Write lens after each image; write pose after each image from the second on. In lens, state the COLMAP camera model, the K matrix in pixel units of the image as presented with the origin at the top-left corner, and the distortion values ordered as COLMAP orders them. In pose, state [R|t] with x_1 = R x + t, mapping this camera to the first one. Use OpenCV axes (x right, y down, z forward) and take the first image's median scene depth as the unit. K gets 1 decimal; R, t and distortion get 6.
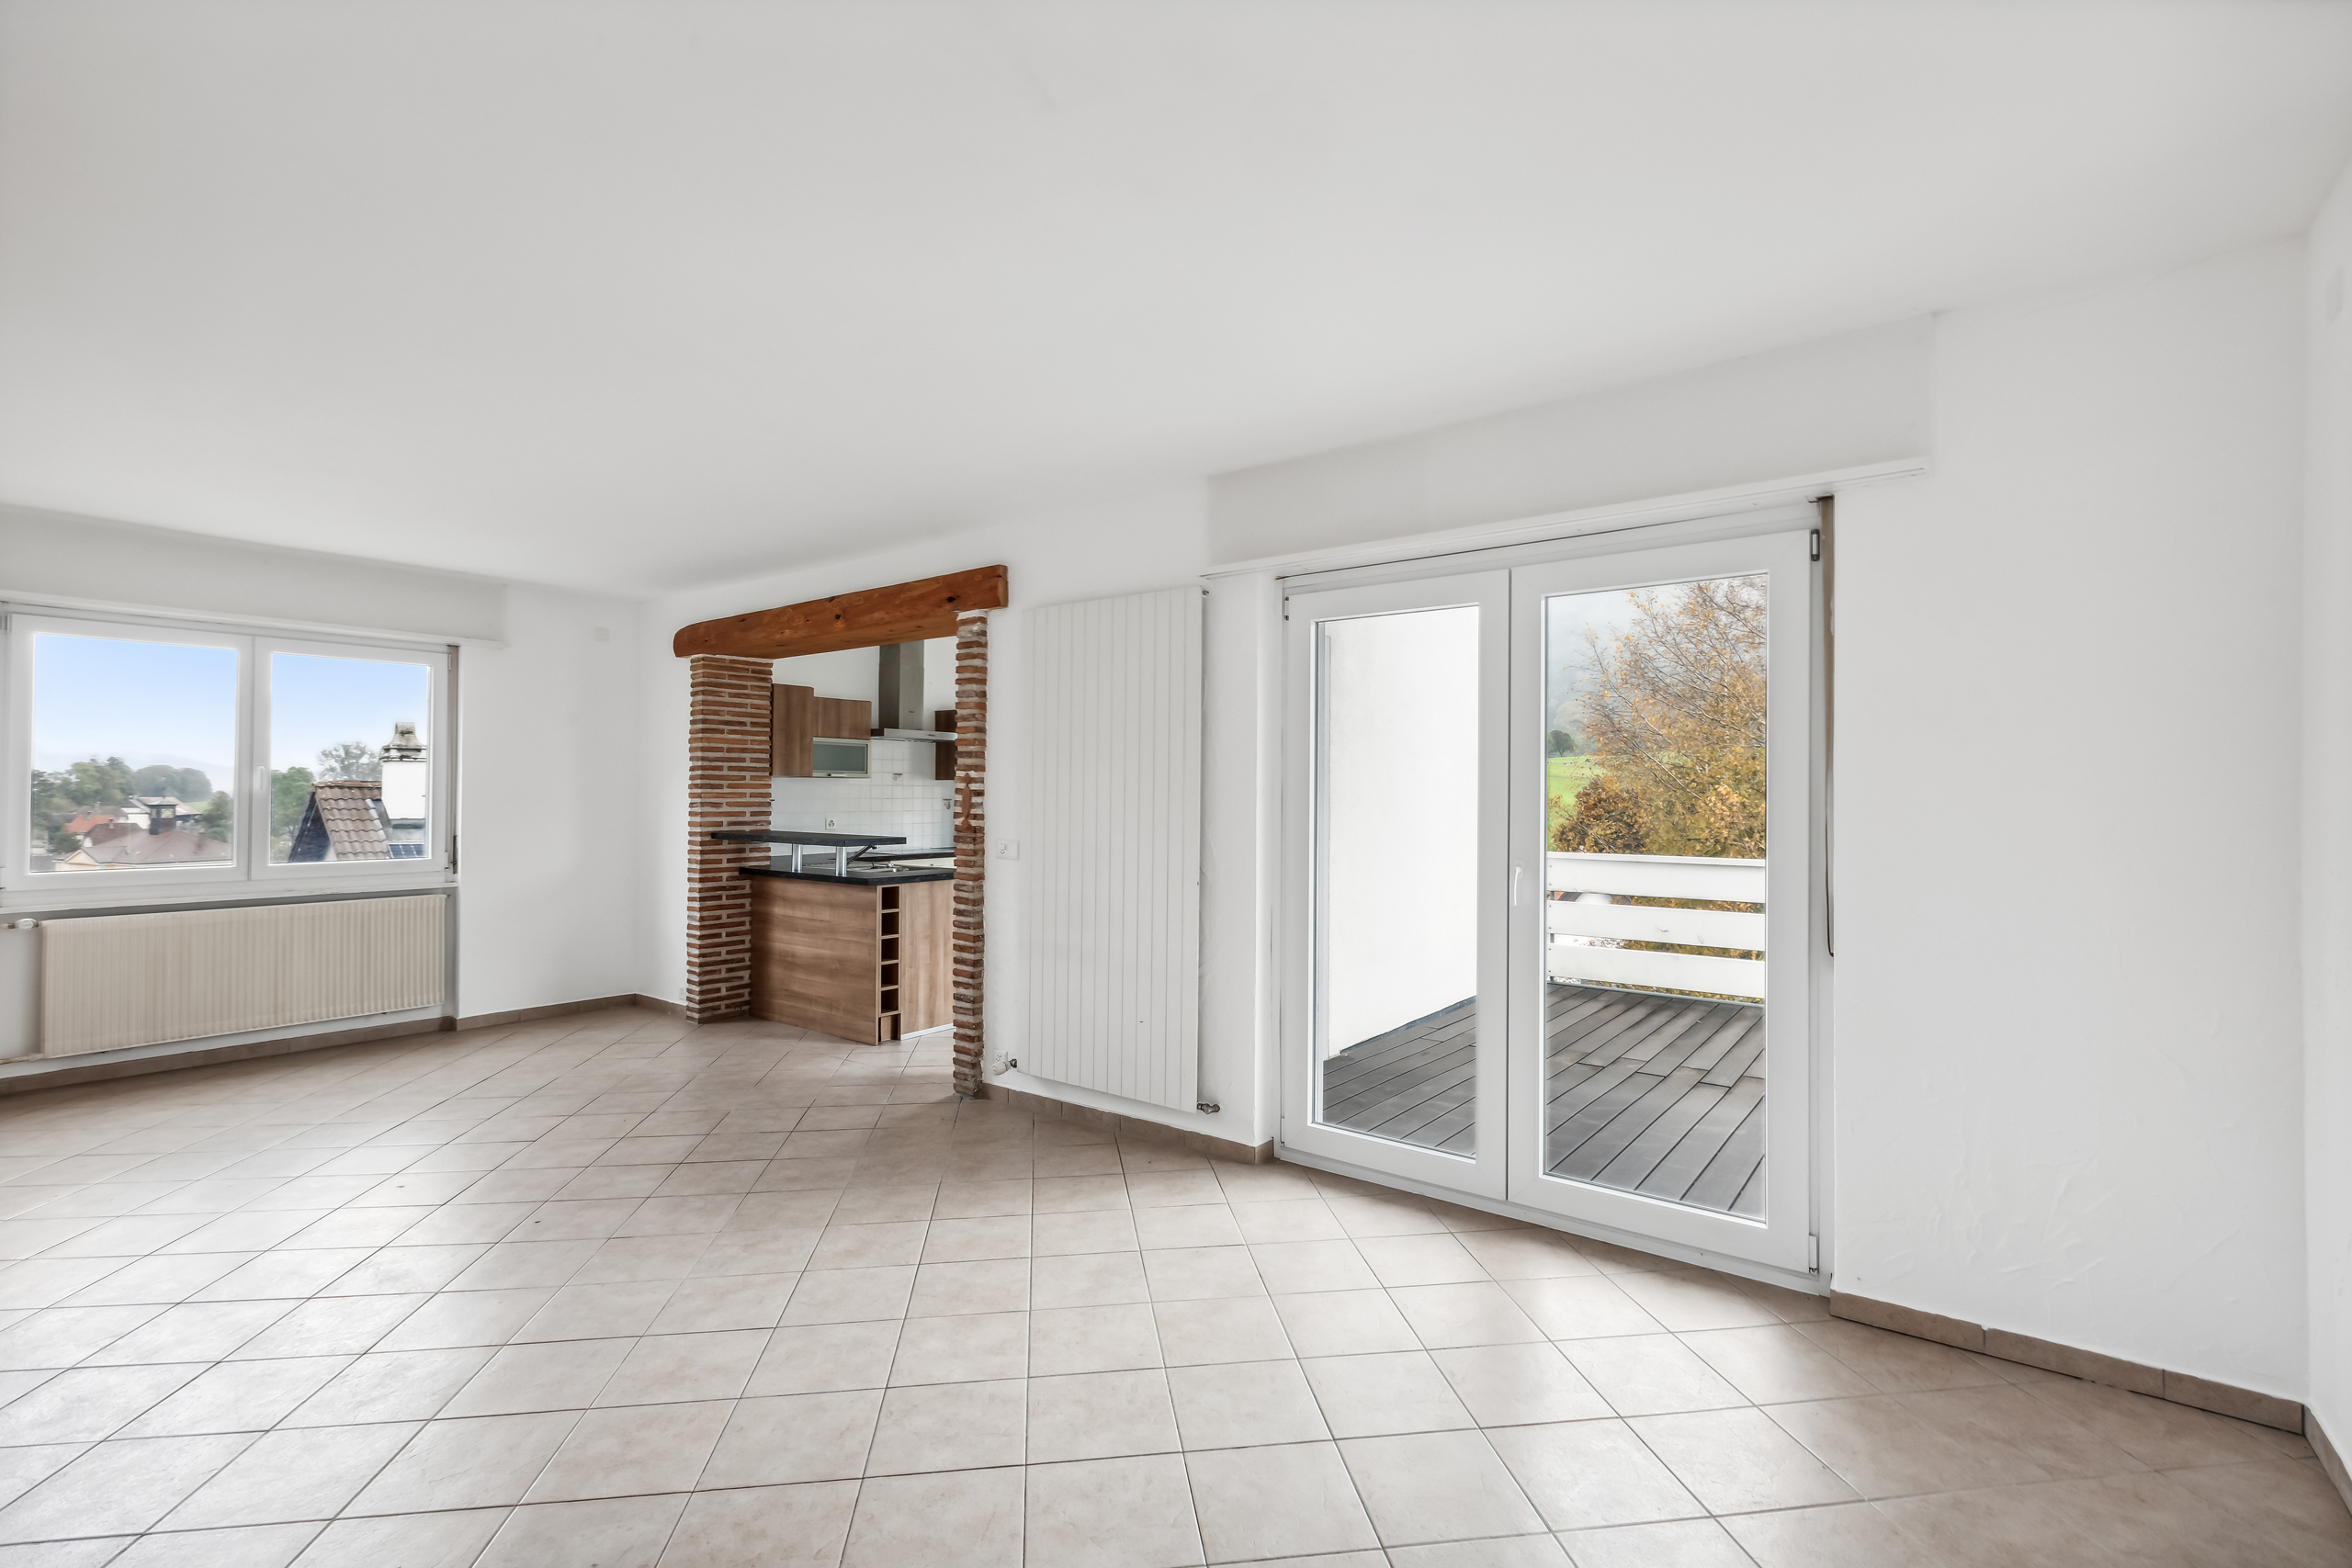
lens RADIAL K [[1063.7, 0, 1176.0], [0, 1063.7, 784.0], [0, 0, 1]] dist [0.041625, 0.000056]
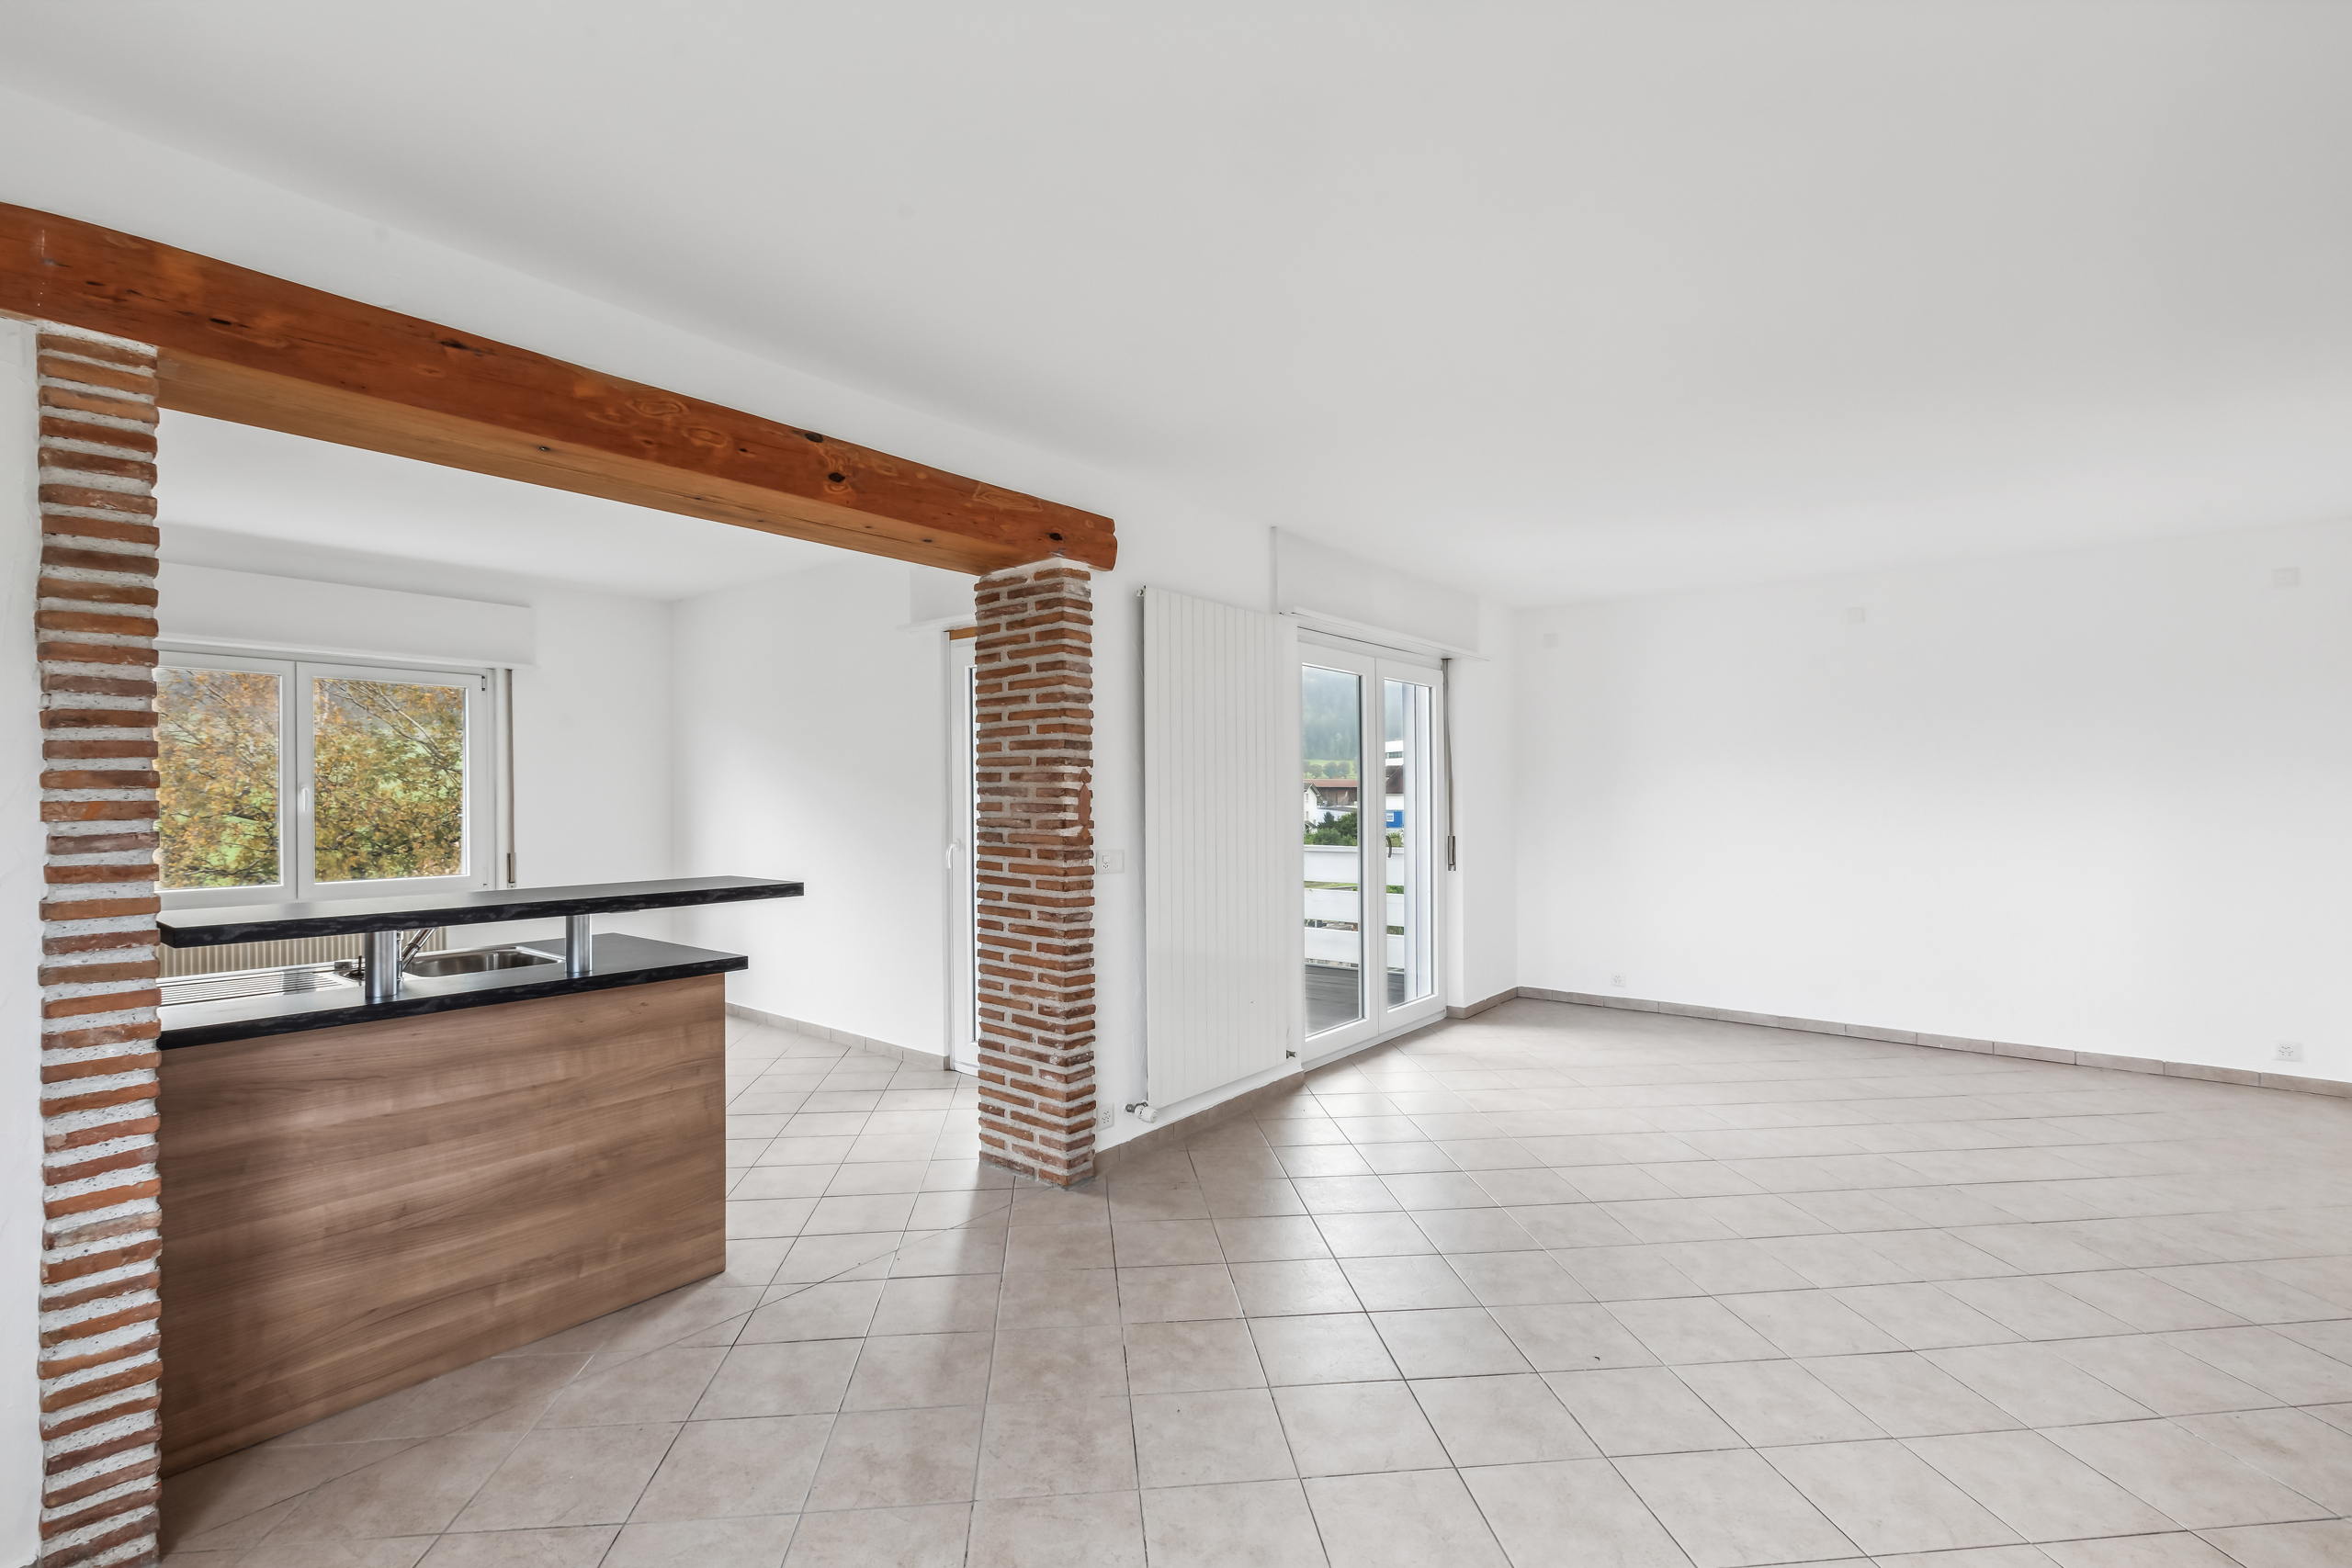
lens RADIAL K [[1063.7, 0, 1176.0], [0, 1063.7, 784.0], [0, 0, 1]] dist [0.041625, 0.000056]
pose [[0.016047, 0.003329, 0.999866, -0.931177], [-0.007717, 0.999965, -0.003206, 0.002497], [-0.999841, -0.007665, 0.016072, 0.876315]]
